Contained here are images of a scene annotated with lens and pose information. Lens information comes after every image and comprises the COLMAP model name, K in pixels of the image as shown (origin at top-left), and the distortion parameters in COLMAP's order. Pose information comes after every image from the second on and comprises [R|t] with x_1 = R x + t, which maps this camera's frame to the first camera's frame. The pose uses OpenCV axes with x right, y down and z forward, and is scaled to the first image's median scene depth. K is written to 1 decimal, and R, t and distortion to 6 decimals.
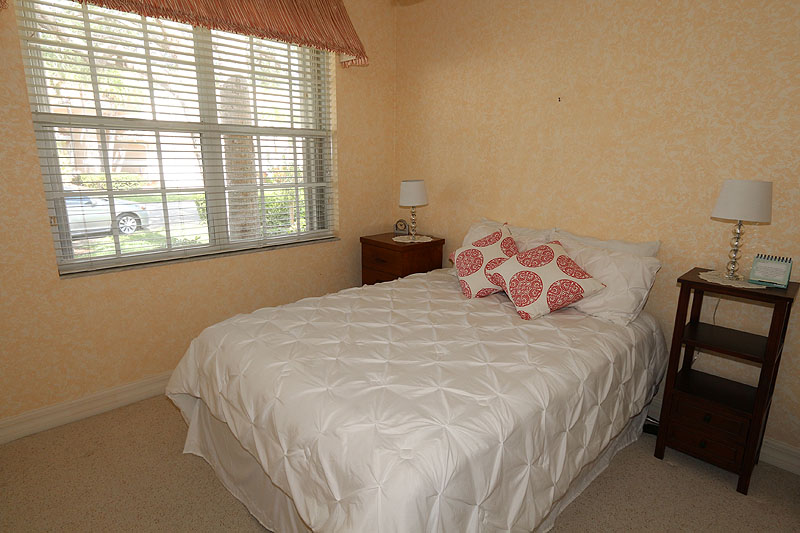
lens RADIAL K [[431.6, 0, 400.5], [0, 431.6, 268.0], [0, 0, 1]] dist [0.002619, -0.000208]
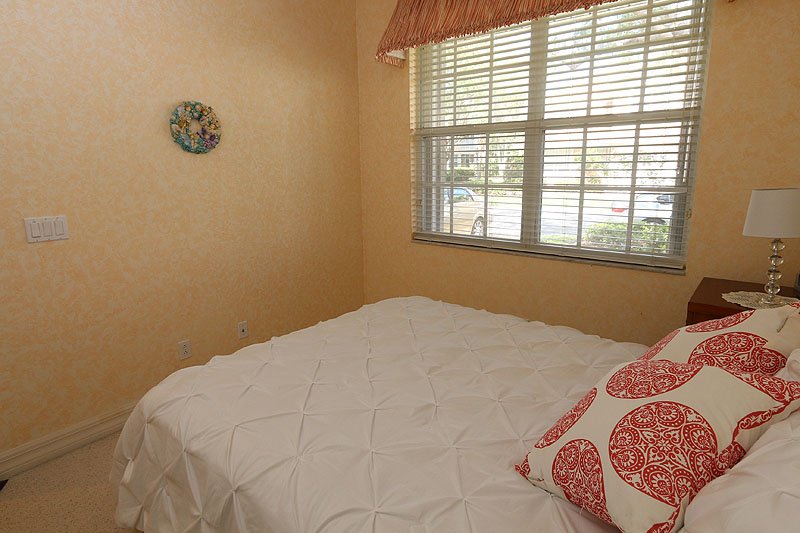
lens RADIAL K [[495.3, 0, 400.0], [0, 495.3, 263.4], [0, 0, 1]] dist [0.005476, 0.001231]
pose [[0.071114, 0.199334, -0.977348, 0.709960], [-0.221072, 0.958610, 0.179426, -0.163134], [0.972661, 0.203305, 0.112238, 0.662515]]
